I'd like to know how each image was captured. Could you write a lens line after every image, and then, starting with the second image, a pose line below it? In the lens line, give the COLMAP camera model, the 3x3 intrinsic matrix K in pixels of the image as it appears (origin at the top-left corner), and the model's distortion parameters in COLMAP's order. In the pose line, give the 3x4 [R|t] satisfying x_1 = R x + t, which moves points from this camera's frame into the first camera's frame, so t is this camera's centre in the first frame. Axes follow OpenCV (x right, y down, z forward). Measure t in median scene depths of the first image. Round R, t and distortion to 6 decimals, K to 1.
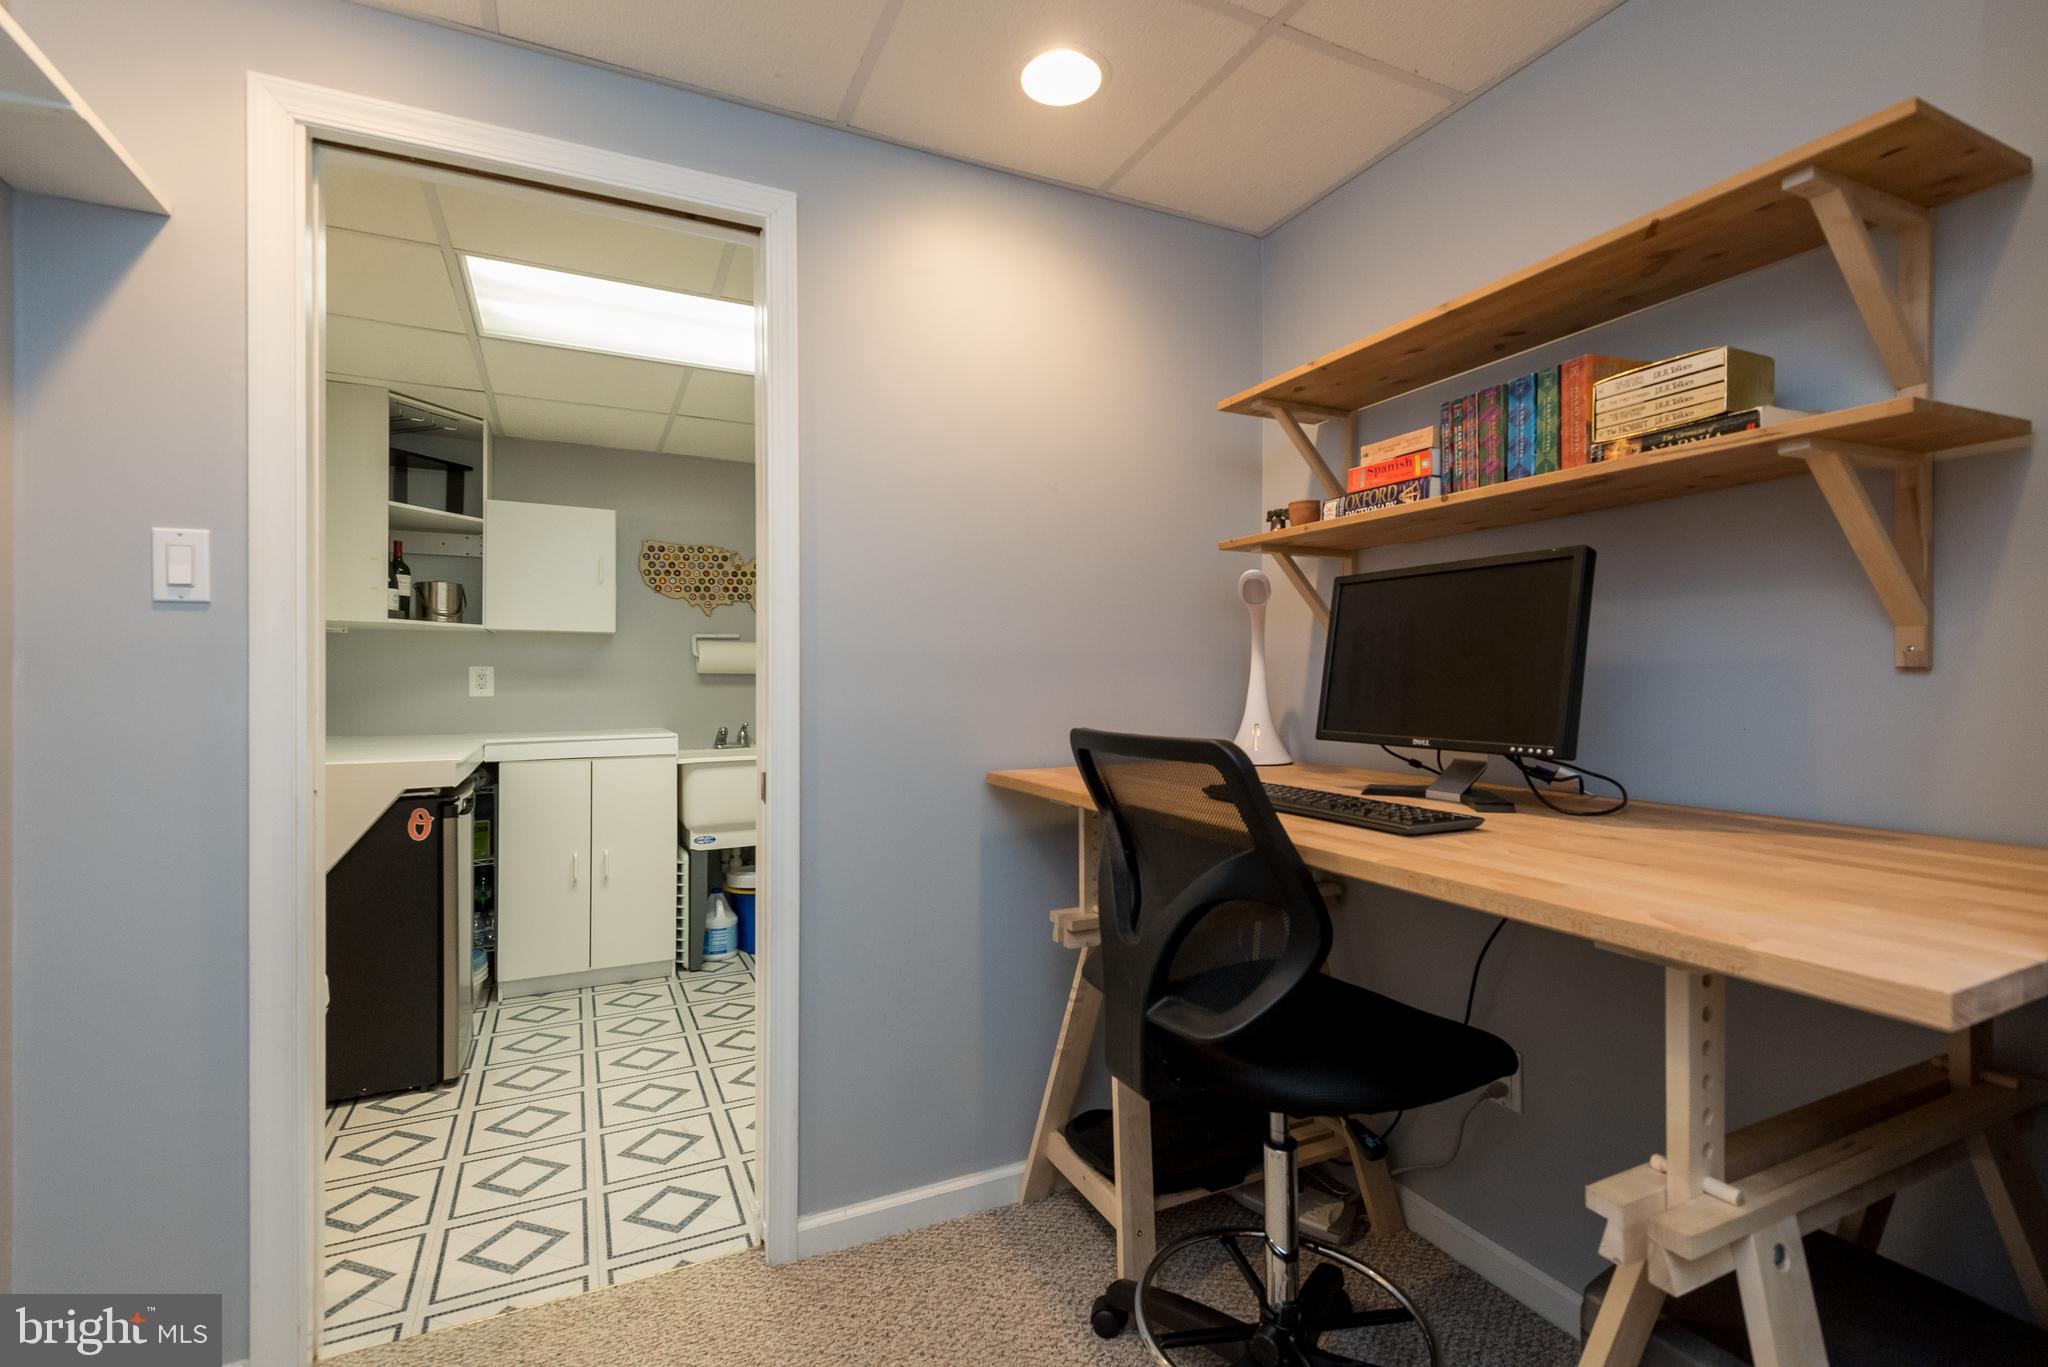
lens RADIAL K [[926.0, 0, 1028.1], [0, 926.0, 686.6], [0, 0, 1]] dist [0.009798, -0.003949]
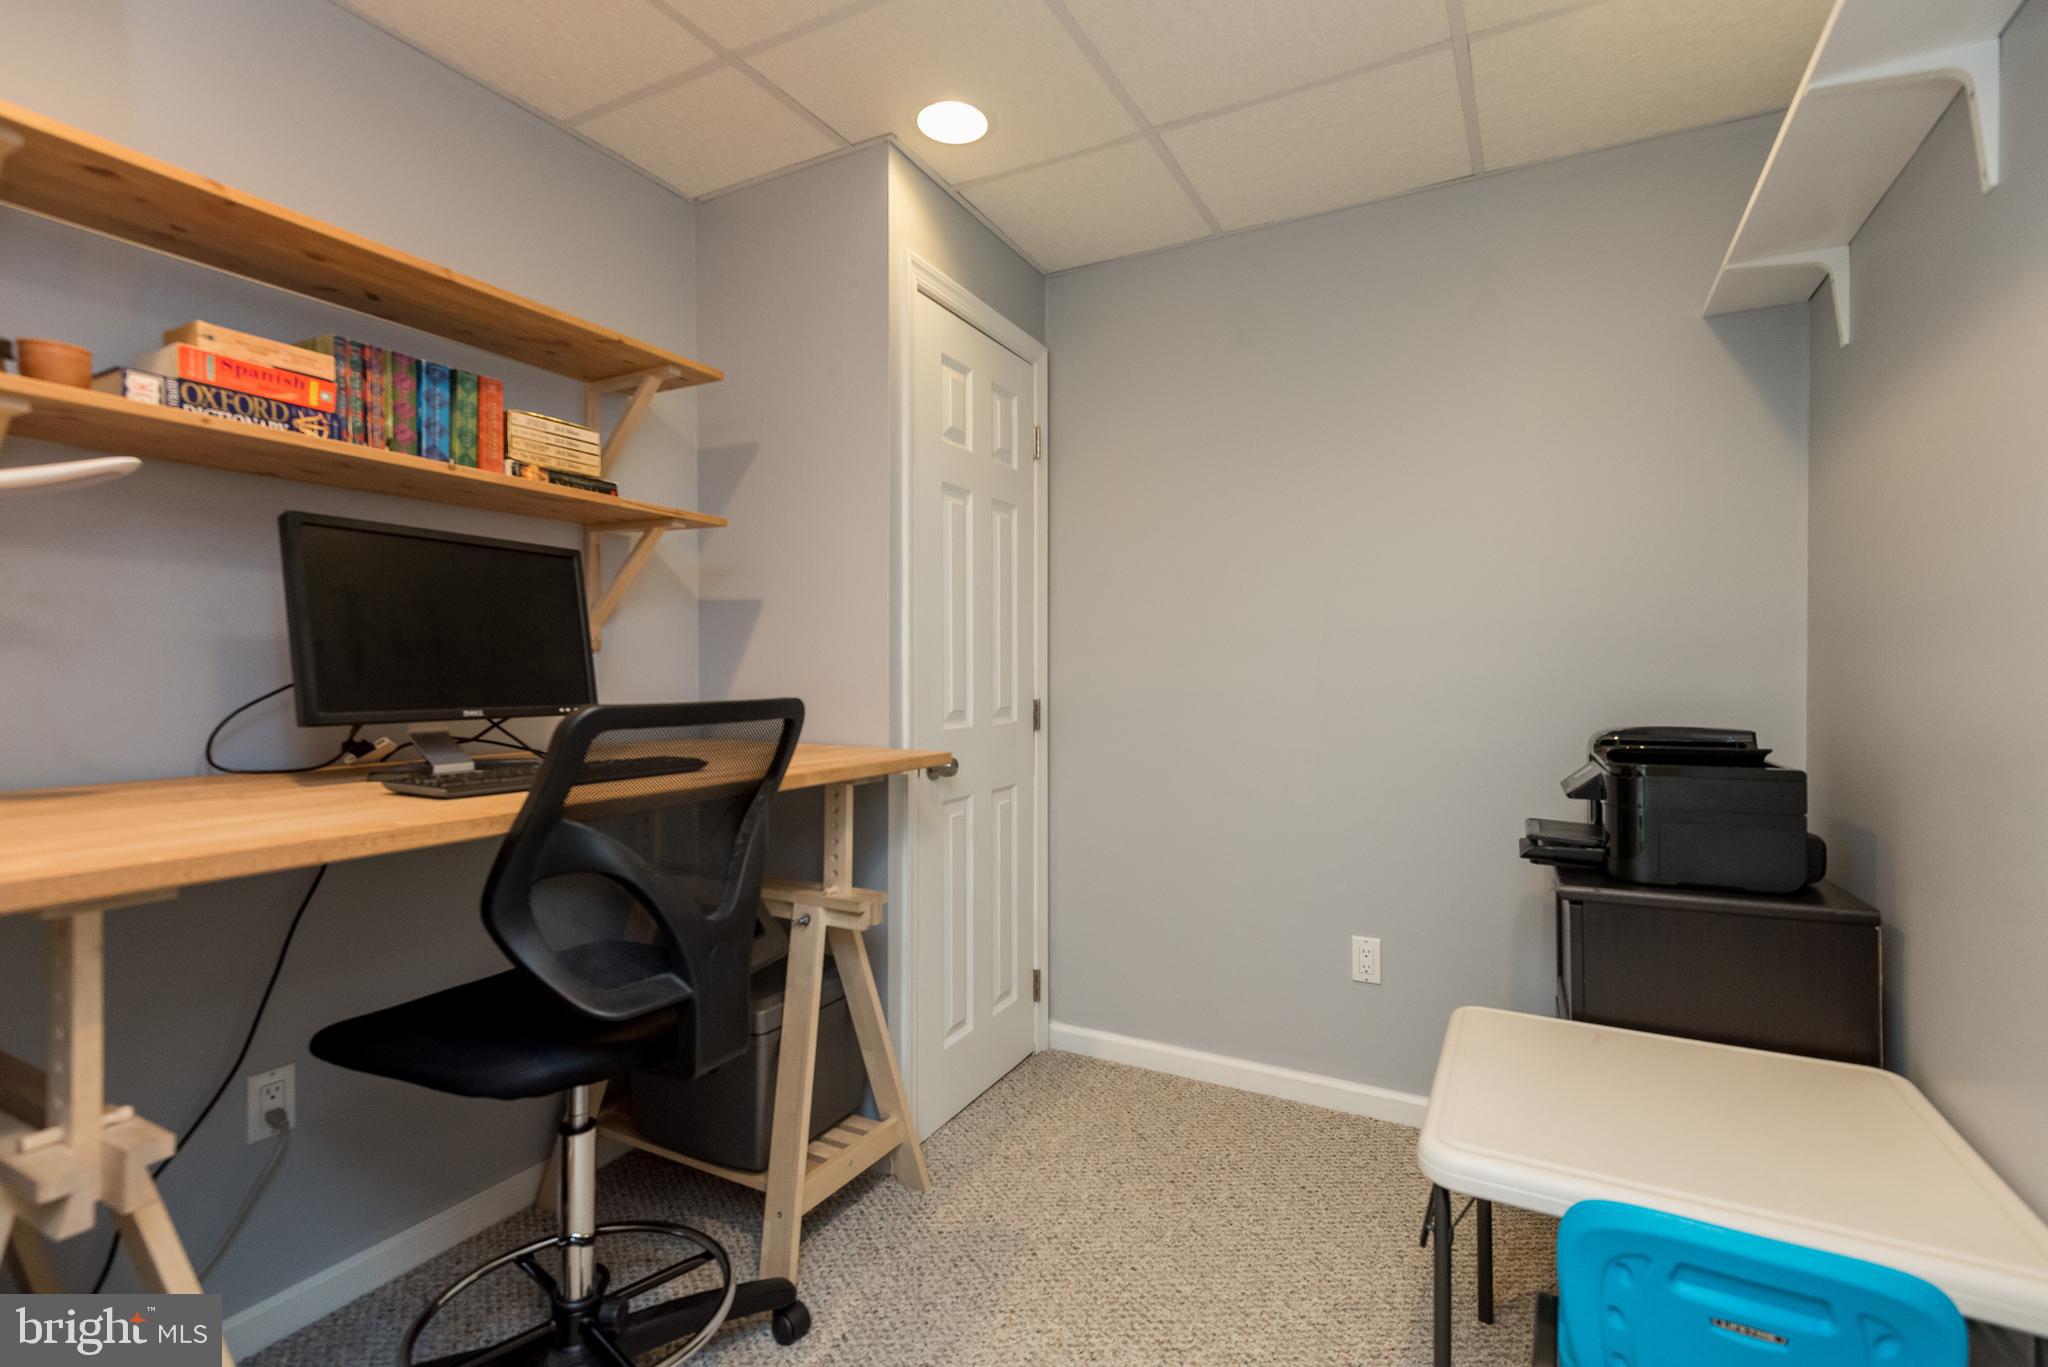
lens RADIAL K [[926.0, 0, 1026.6], [0, 926.0, 678.4], [0, 0, 1]] dist [0.009798, -0.003949]
pose [[-0.576747, -0.000023, 0.816923, -0.724604], [0.006024, 0.999973, 0.004281, 0.021916], [-0.816901, 0.007390, -0.576731, 1.089416]]
